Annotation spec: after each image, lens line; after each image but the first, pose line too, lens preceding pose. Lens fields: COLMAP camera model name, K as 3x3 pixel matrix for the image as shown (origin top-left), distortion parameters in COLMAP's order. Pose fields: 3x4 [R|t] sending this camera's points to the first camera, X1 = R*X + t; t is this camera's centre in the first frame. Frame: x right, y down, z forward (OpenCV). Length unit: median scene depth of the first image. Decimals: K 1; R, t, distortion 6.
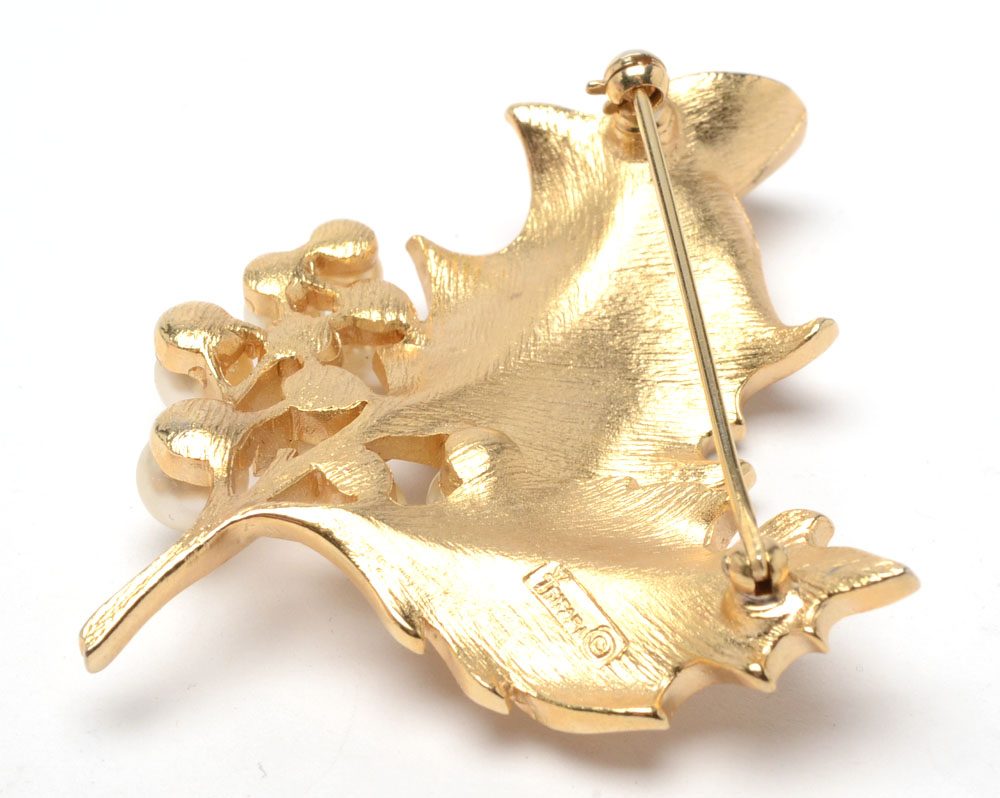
lens RADIAL K [[2937.7, 0, 502.0], [0, 2937.7, 399.2], [0, 0, 1]] dist [-0.110614, 0.000000]
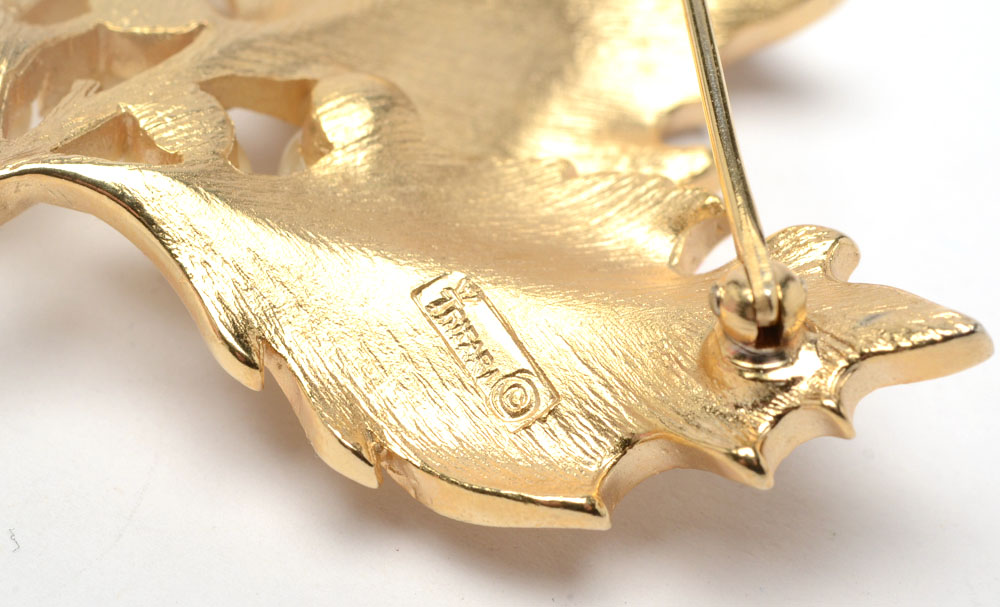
lens RADIAL K [[2971.8, 0, 496.8], [0, 2971.8, 306.2], [0, 0, 1]] dist [-0.066932, 0.000000]
pose [[0.995337, 0.077821, 0.056999, -0.012646], [-0.081848, 0.994033, 0.072107, 0.011958], [-0.051047, -0.076436, 0.995767, 0.300289]]
